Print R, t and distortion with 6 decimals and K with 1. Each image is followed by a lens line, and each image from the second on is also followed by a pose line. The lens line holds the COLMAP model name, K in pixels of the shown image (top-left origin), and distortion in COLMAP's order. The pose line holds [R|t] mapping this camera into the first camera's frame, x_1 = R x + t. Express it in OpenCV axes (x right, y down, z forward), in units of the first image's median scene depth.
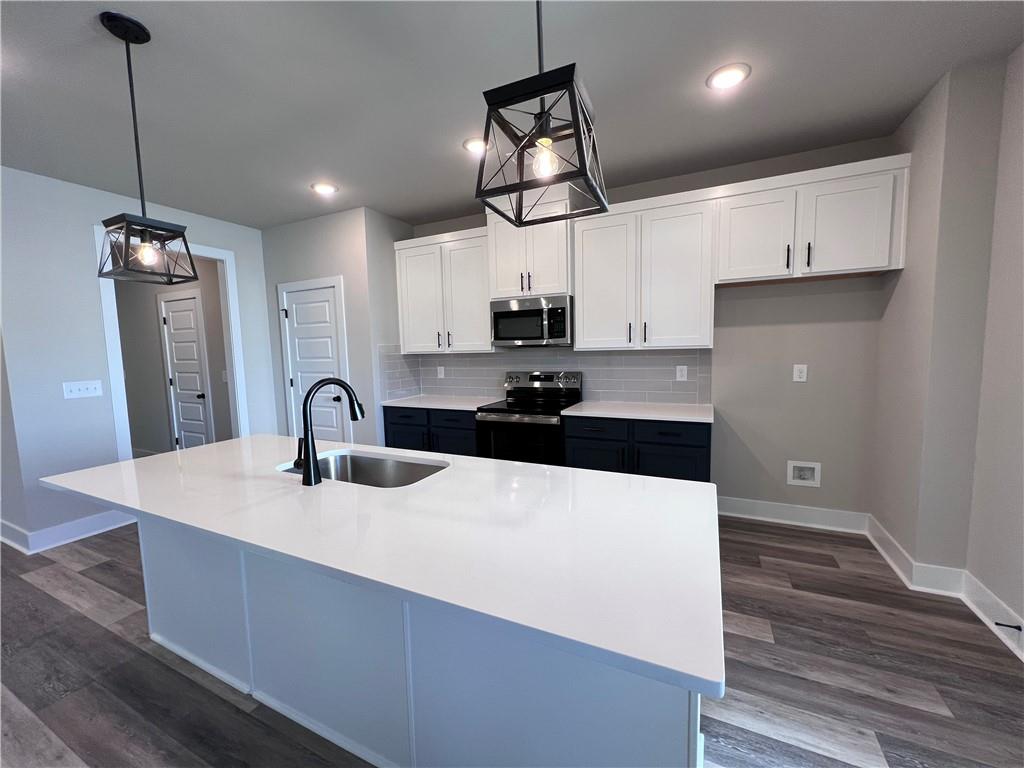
lens RADIAL K [[407.6, 0, 509.7], [0, 407.6, 382.7], [0, 0, 1]] dist [-0.002123, 0.000182]
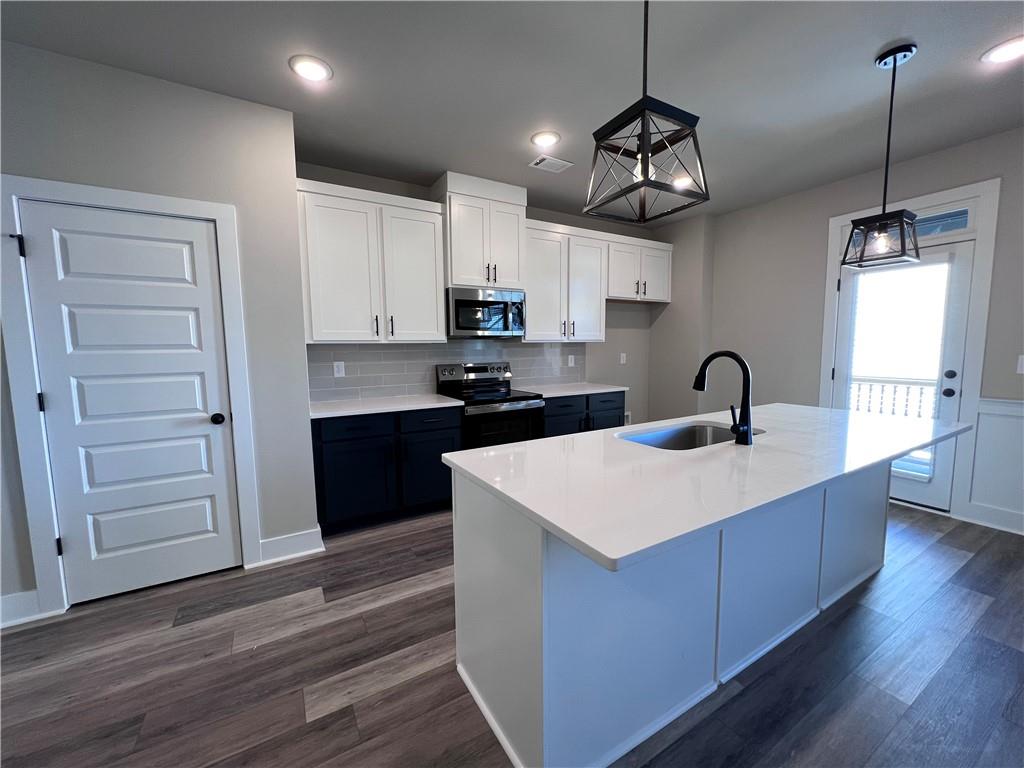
lens RADIAL K [[407.6, 0, 509.9], [0, 407.6, 384.9], [0, 0, 1]] dist [-0.002123, 0.000182]
pose [[0.552908, -0.061753, 0.830951, -0.814604], [0.066596, 0.997335, 0.029805, 0.002593], [-0.830576, 0.038859, 0.555547, 0.418609]]
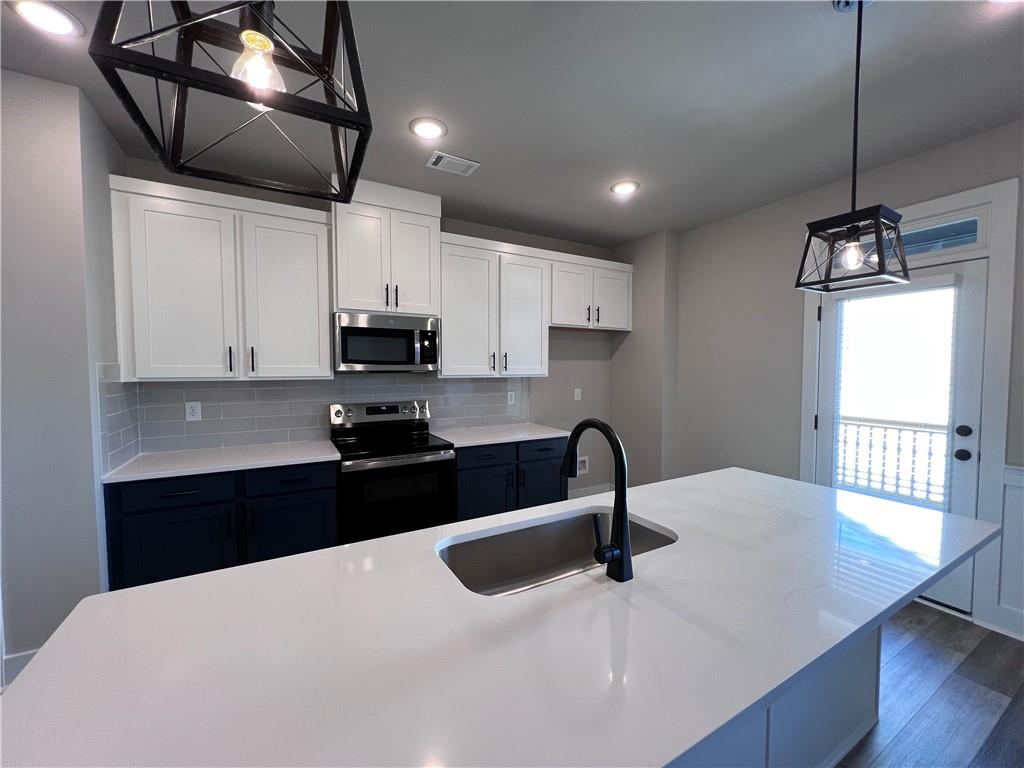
lens RADIAL K [[407.6, 0, 509.8], [0, 407.6, 384.5], [0, 0, 1]] dist [-0.002123, 0.000182]
pose [[0.566499, -0.009347, 0.824009, -0.526789], [0.054113, 0.998199, -0.025880, -0.031205], [-0.822284, 0.059251, 0.565985, 0.345427]]
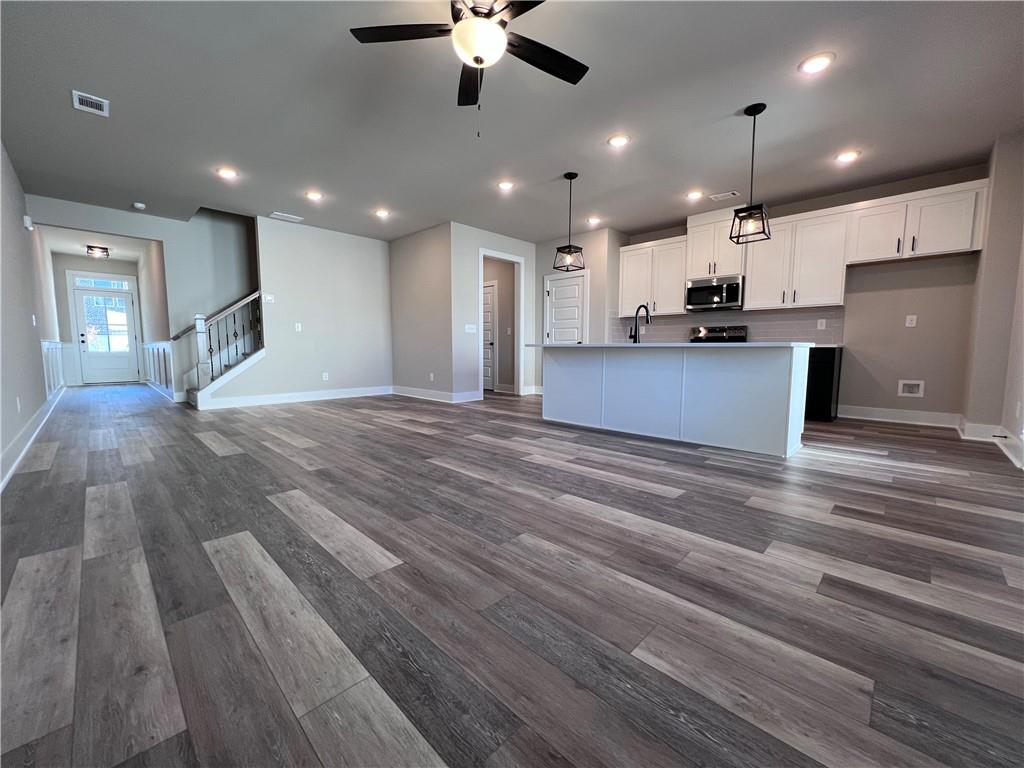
lens RADIAL K [[407.6, 0, 512.8], [0, 407.6, 383.8], [0, 0, 1]] dist [-0.002123, 0.000182]
pose [[0.948376, 0.052664, -0.312746, -0.187483], [-0.050135, 0.998612, 0.016127, 0.231819], [0.313161, 0.000385, 0.949700, -0.810543]]
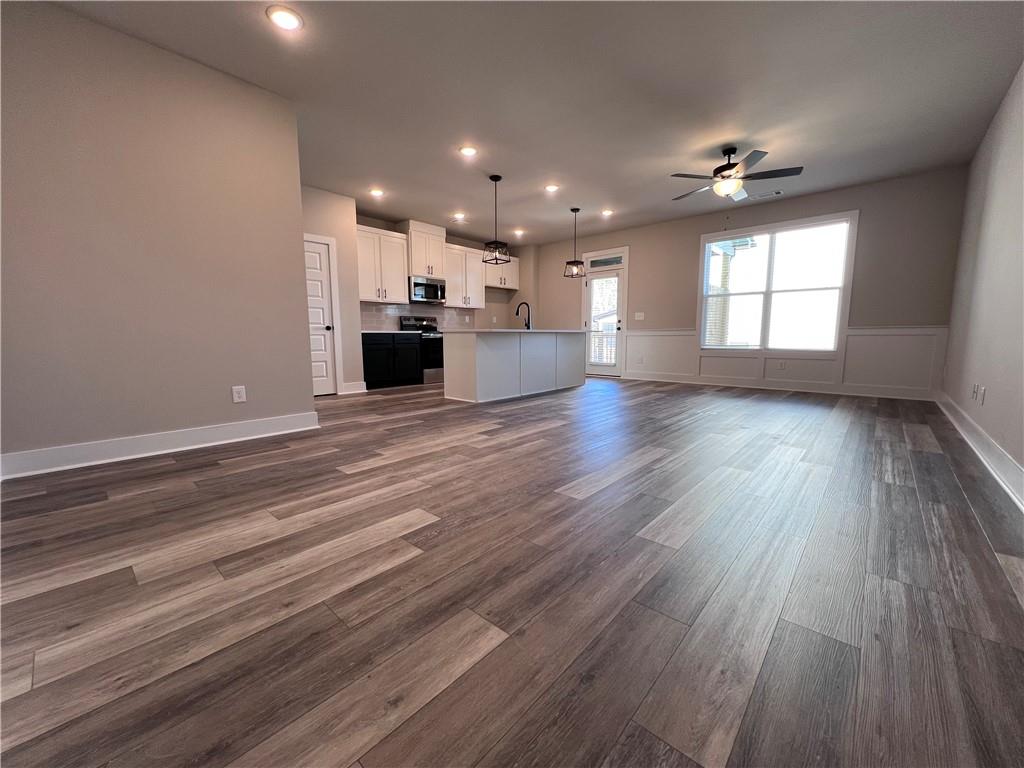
lens RADIAL K [[407.6, 0, 513.1], [0, 407.6, 384.7], [0, 0, 1]] dist [-0.002123, 0.000182]
pose [[0.271868, -0.093798, 0.957752, -1.911223], [0.075831, 0.994232, 0.075845, 0.206782], [-0.959342, 0.052007, 0.277413, 0.061698]]
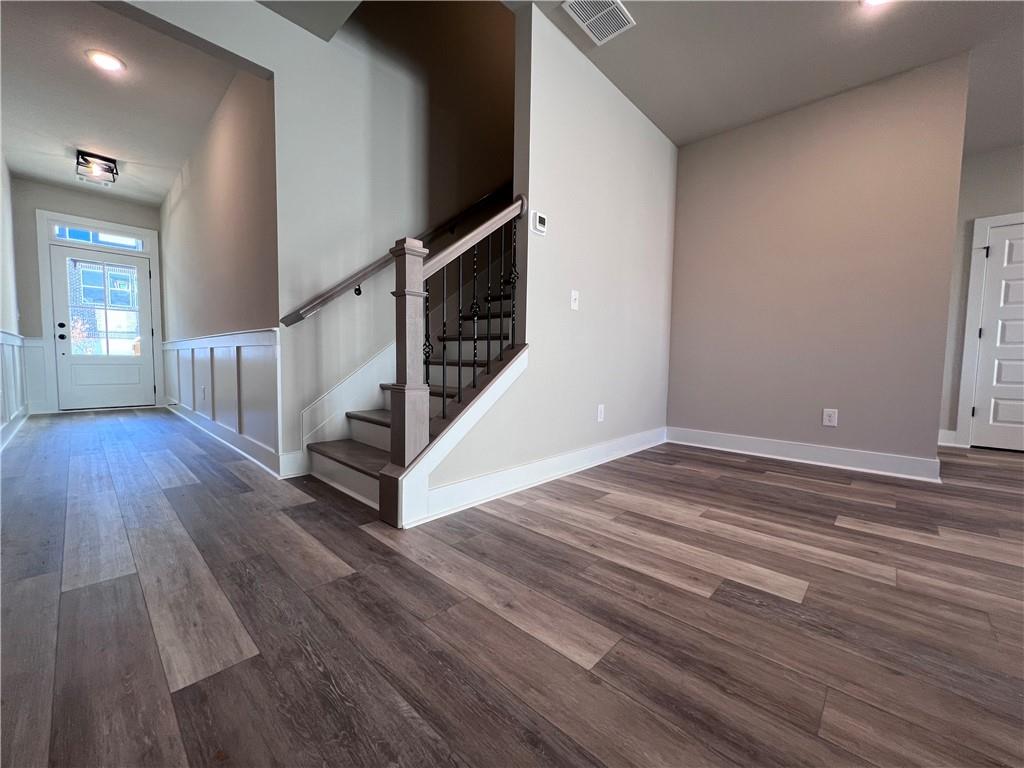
lens RADIAL K [[407.6, 0, 509.5], [0, 407.6, 383.8], [0, 0, 1]] dist [-0.002123, 0.000182]
pose [[0.953051, 0.054148, -0.297928, -1.591727], [-0.061386, 0.998002, -0.014984, 0.235027], [0.296522, 0.032569, 0.954471, -0.138955]]
